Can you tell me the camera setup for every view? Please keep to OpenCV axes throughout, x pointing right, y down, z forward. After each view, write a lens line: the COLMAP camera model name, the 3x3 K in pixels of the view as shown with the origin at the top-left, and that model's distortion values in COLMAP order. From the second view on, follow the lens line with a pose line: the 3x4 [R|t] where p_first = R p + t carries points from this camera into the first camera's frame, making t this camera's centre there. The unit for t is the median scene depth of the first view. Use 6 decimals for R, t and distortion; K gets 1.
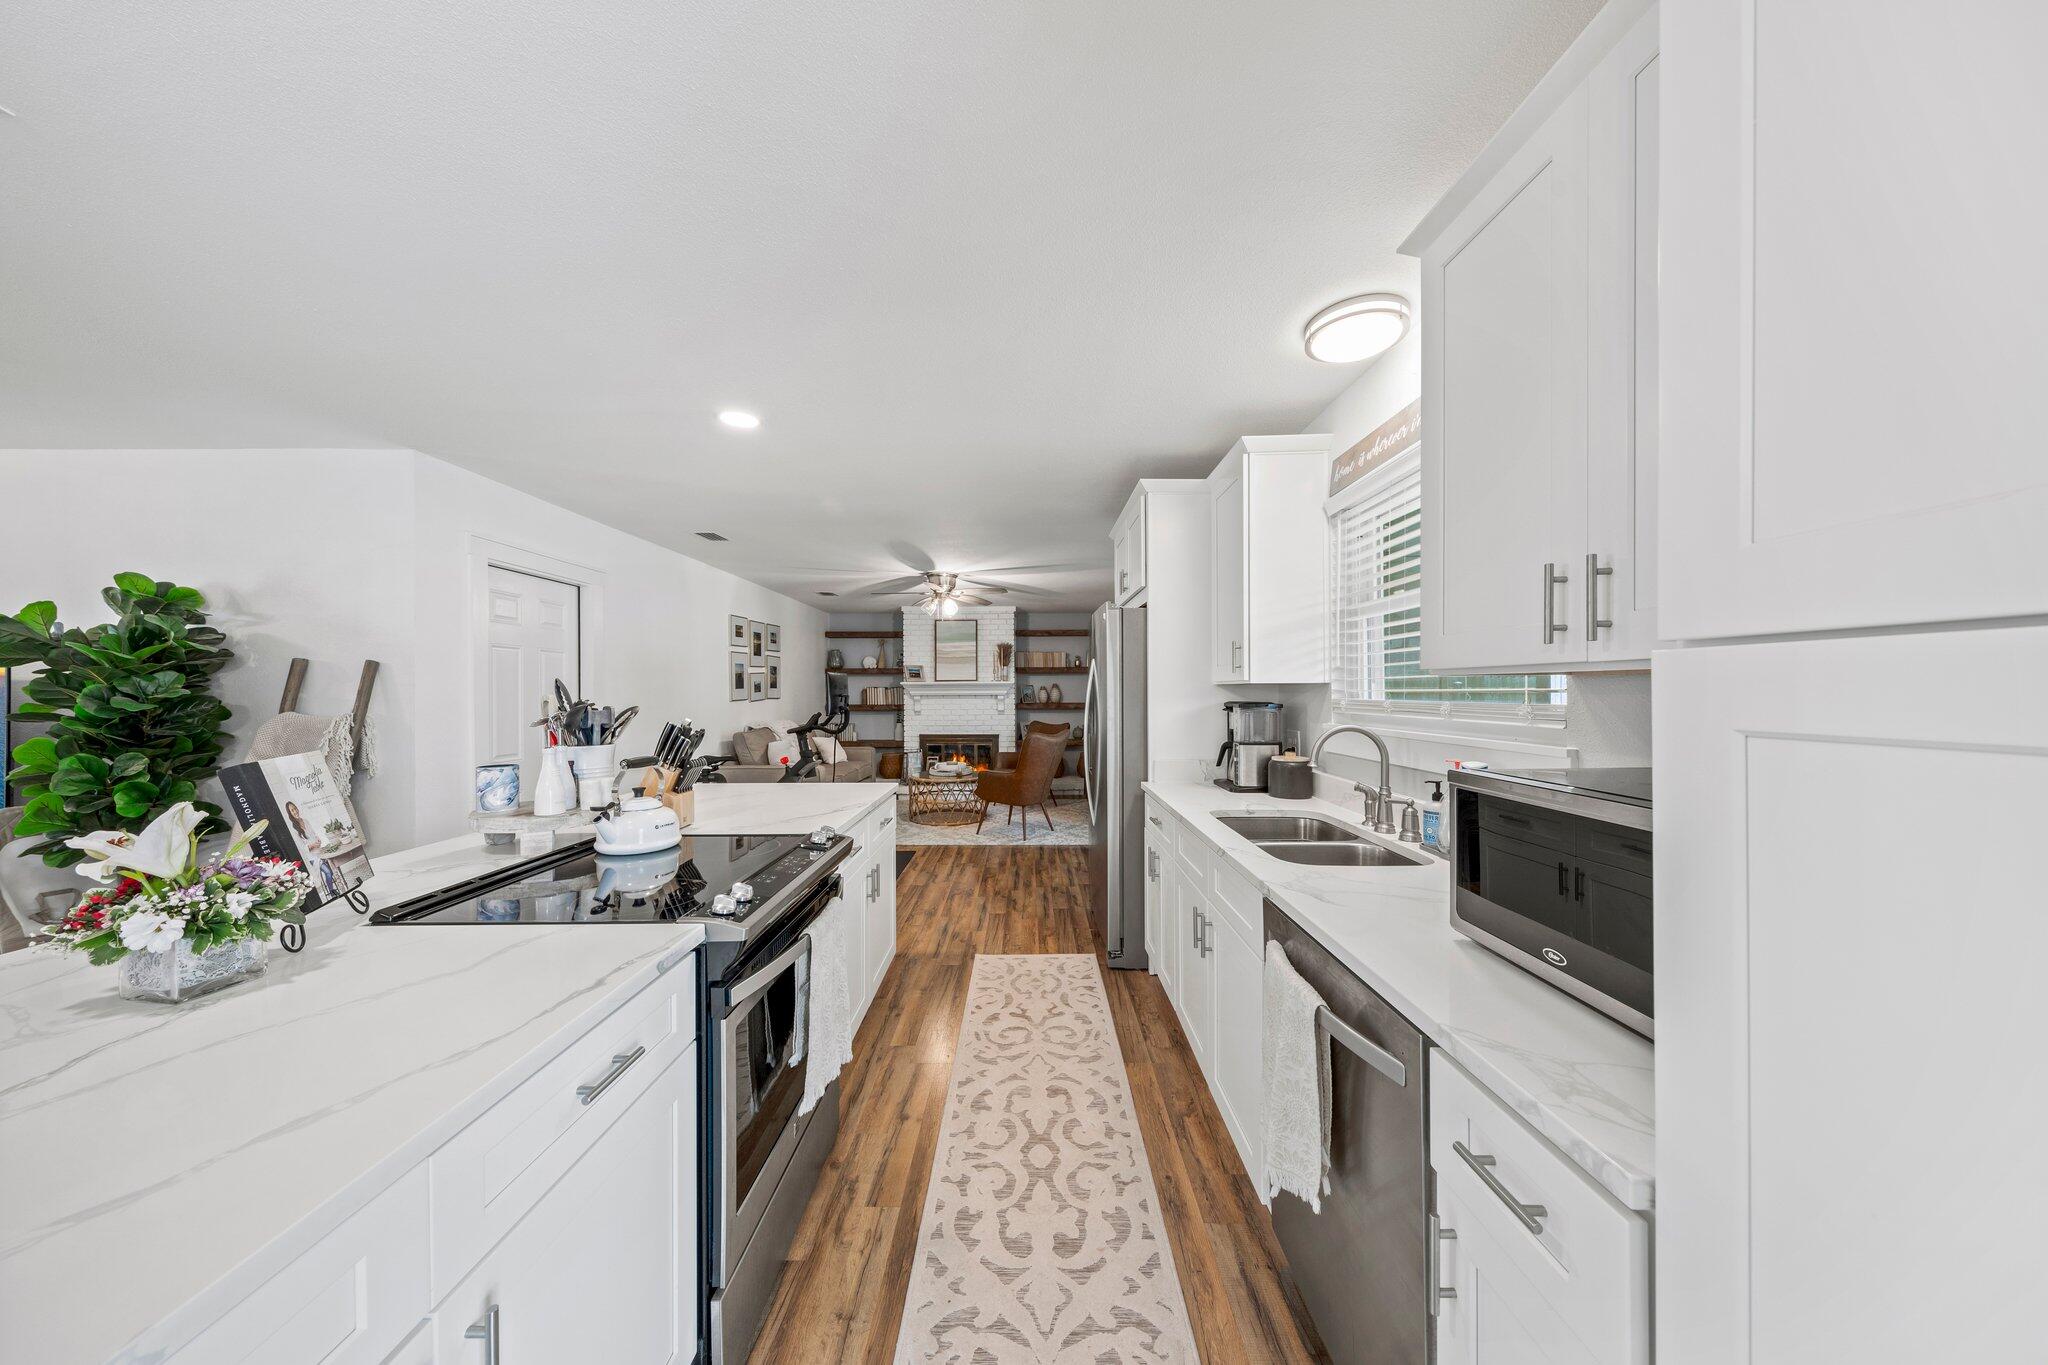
lens RADIAL K [[644.8, 0, 1024.1], [0, 644.8, 695.6], [0, 0, 1]] dist [0.008360, -0.001266]
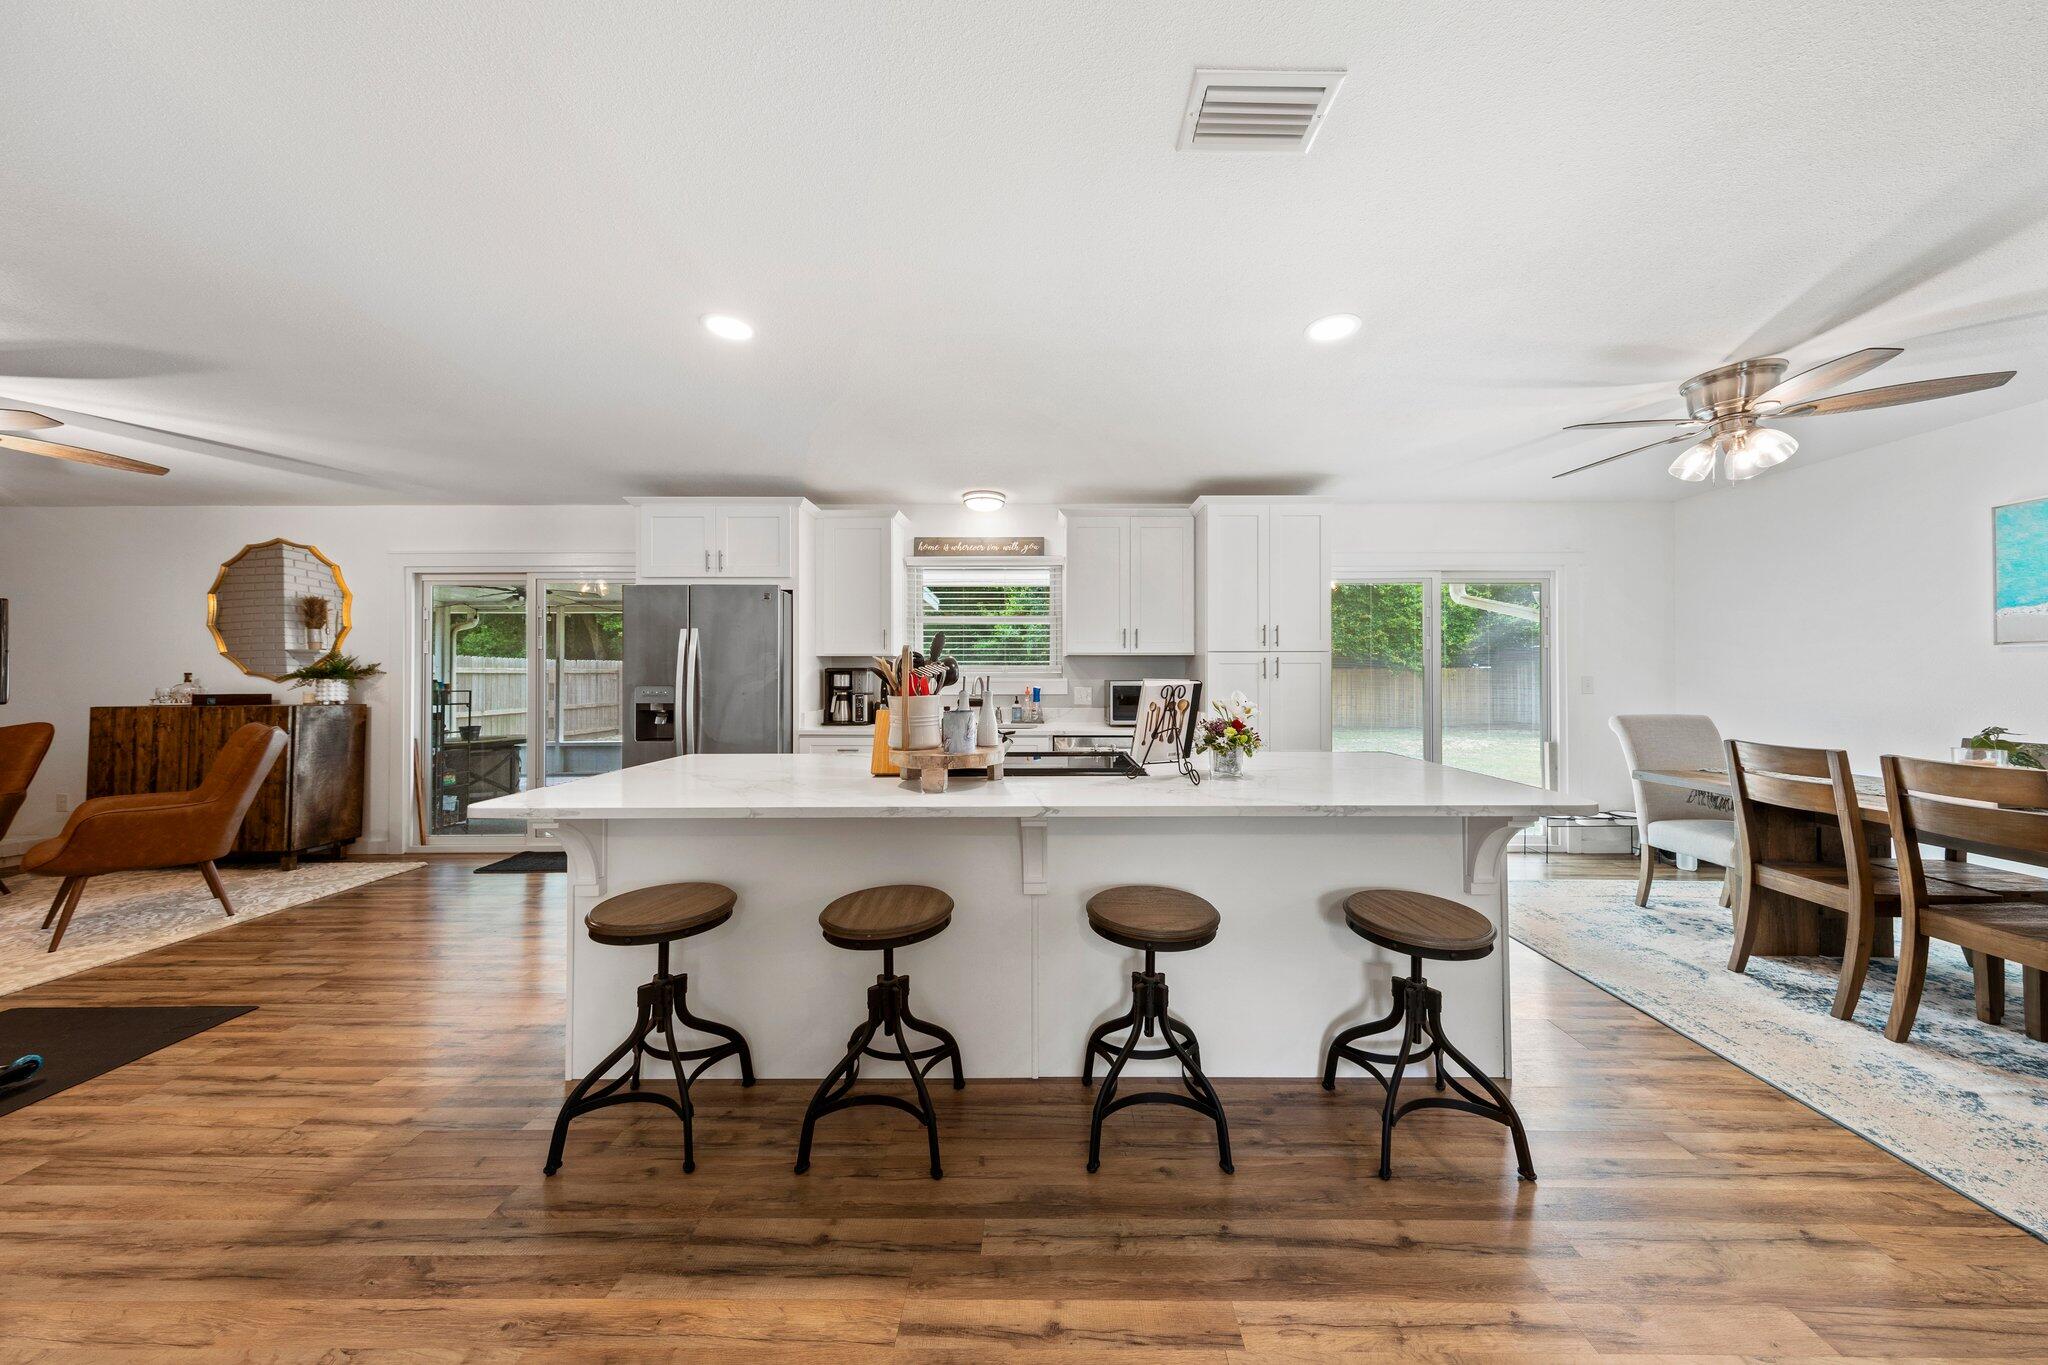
lens RADIAL K [[644.8, 0, 1048.8], [0, 644.8, 667.6], [0, 0, 1]] dist [0.008360, -0.001266]
pose [[0.001063, 0.013565, 0.999907, -1.355574], [0.008833, 0.999869, -0.013574, 0.038733], [-0.999960, 0.008847, 0.000943, 0.615210]]
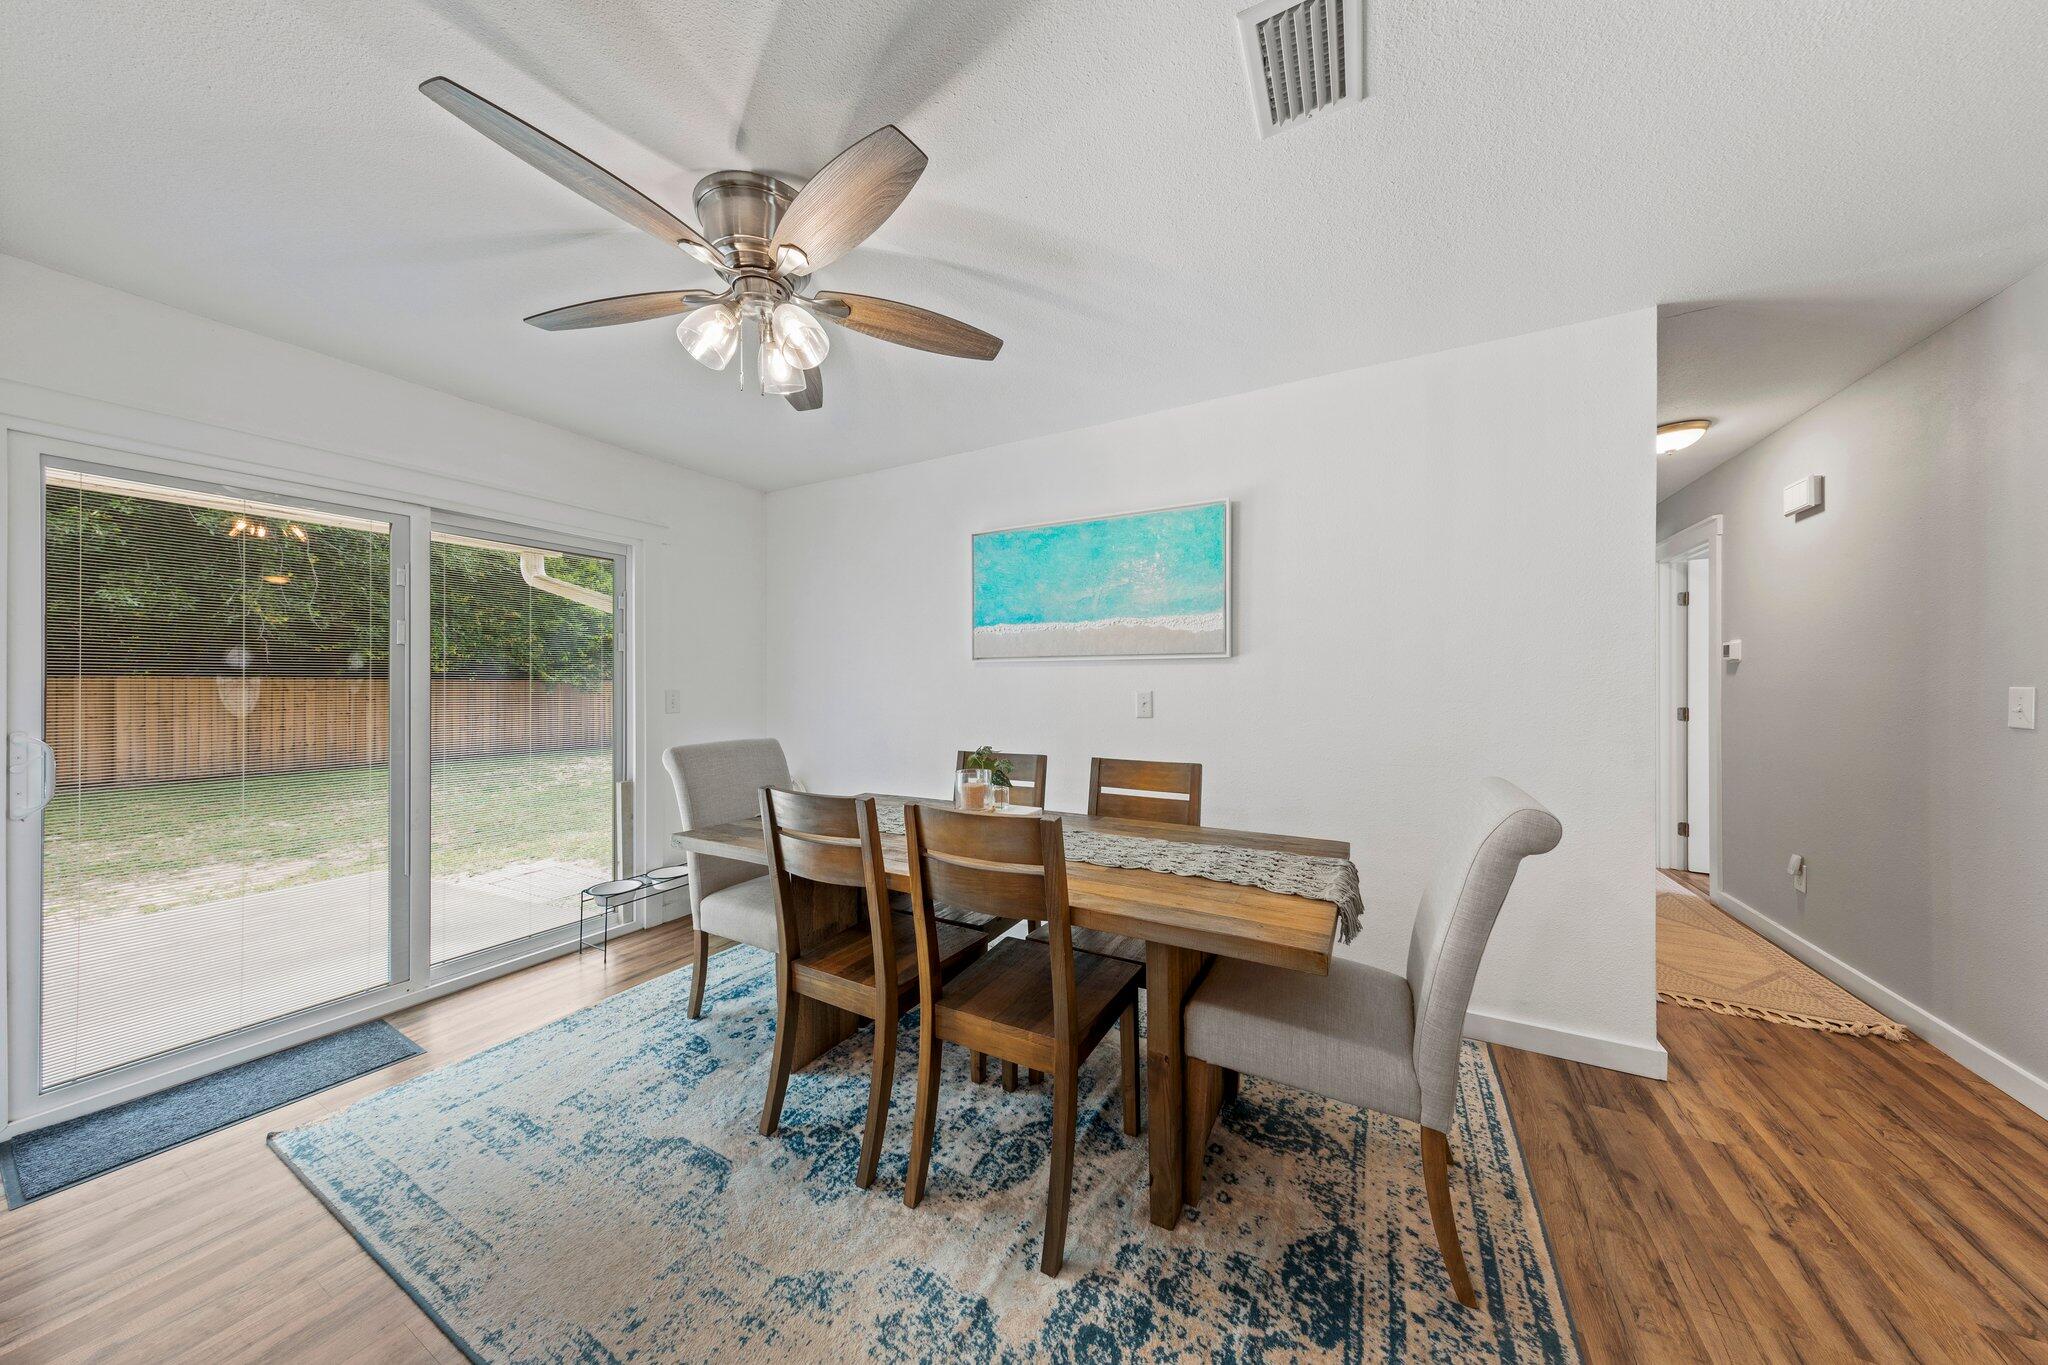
lens RADIAL K [[644.8, 0, 1019.8], [0, 644.8, 682.0], [0, 0, 1]] dist [0.008360, -0.001266]
pose [[-0.878300, 0.007791, 0.478047, -0.855704], [0.009976, 0.999948, 0.002032, 0.039088], [-0.478006, 0.006554, -0.878332, -0.031336]]
